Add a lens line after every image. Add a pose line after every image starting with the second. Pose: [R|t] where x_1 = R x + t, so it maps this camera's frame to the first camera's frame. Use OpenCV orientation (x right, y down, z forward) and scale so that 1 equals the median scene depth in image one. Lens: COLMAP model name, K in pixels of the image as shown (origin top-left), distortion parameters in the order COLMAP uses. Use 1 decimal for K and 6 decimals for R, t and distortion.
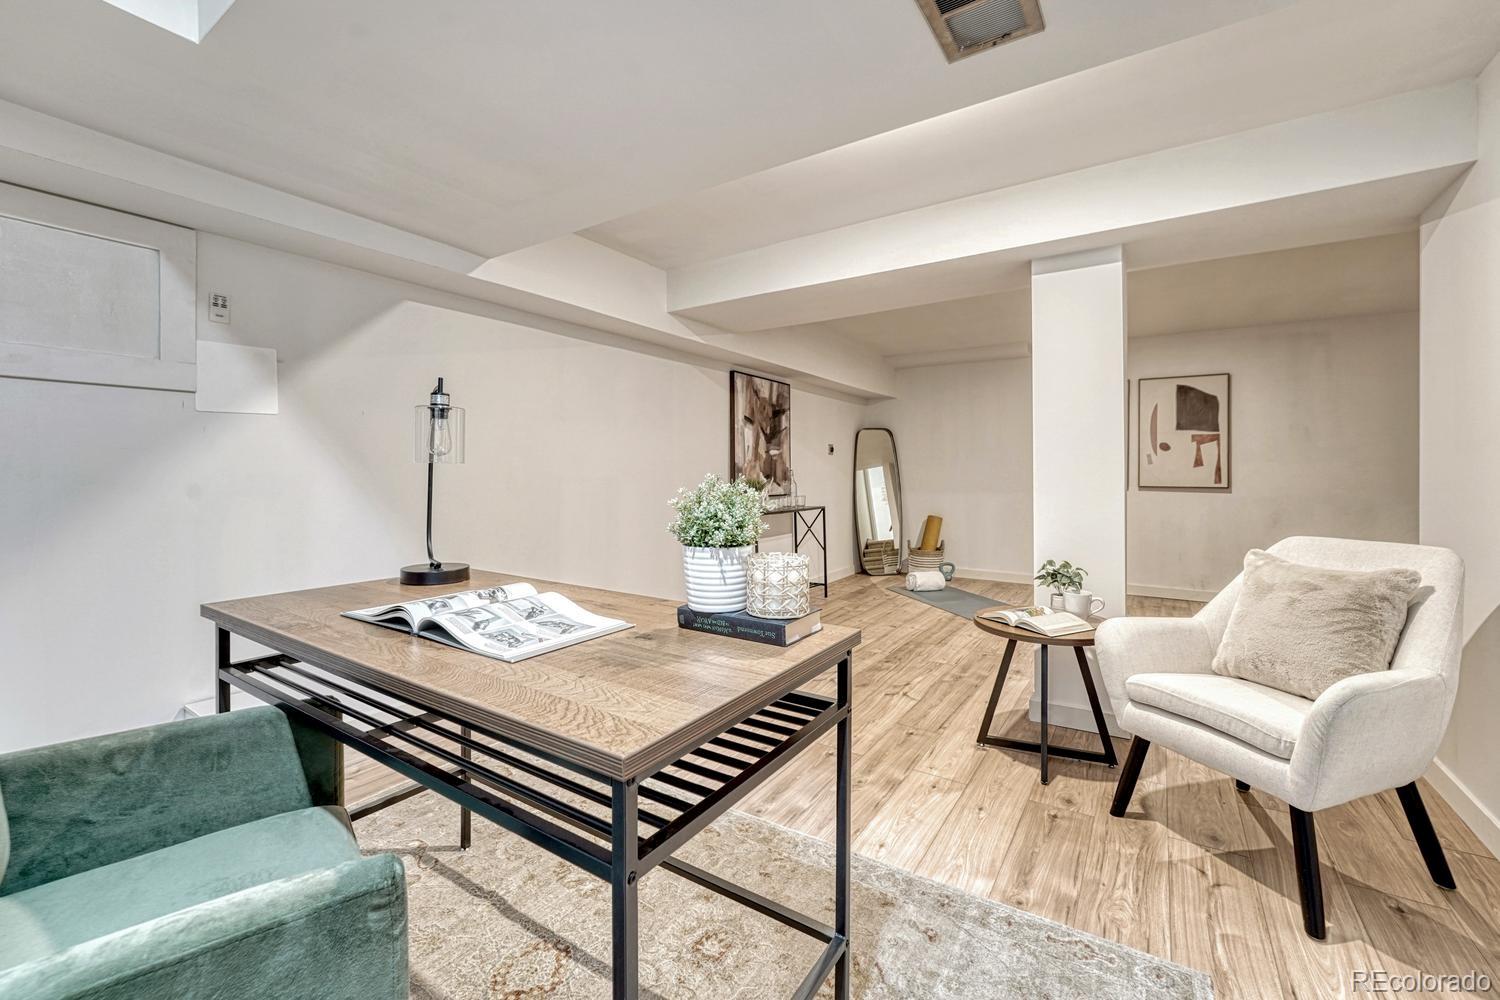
lens RADIAL K [[617.7, 0, 751.9], [0, 617.7, 487.9], [0, 0, 1]] dist [-0.003668, -0.000428]
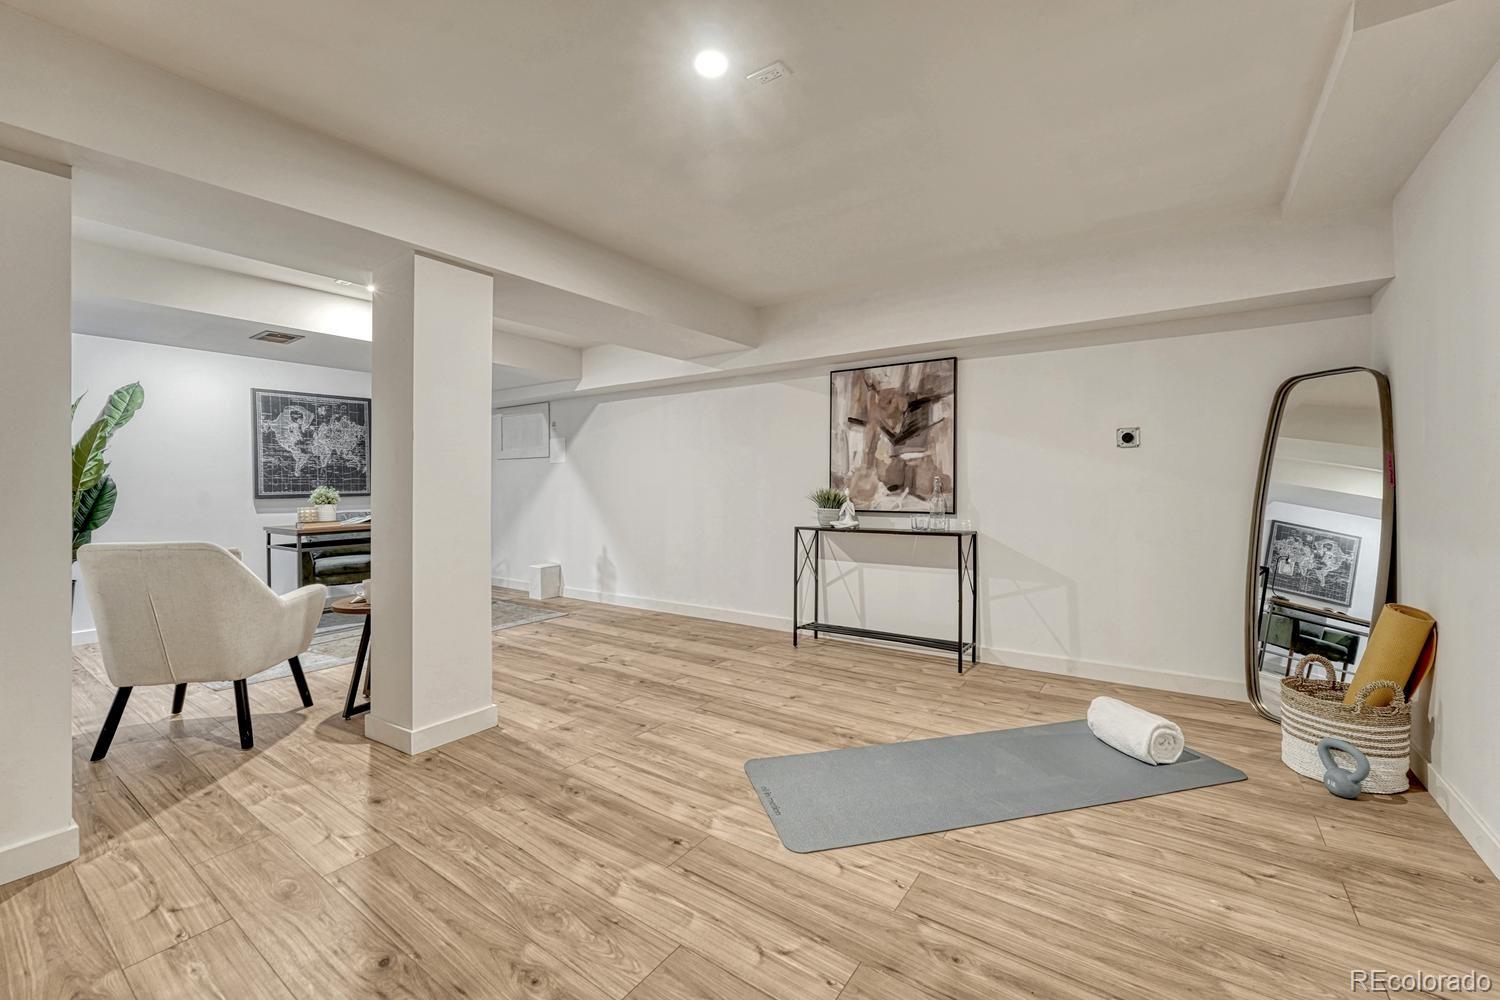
lens RADIAL K [[617.7, 0, 751.9], [0, 617.7, 487.9], [0, 0, 1]] dist [-0.003668, -0.000428]
pose [[-0.032922, 0.004929, -0.999446, 0.844144], [-0.021165, 0.999760, 0.005627, -0.018765], [0.999234, 0.021339, -0.032810, 0.866898]]
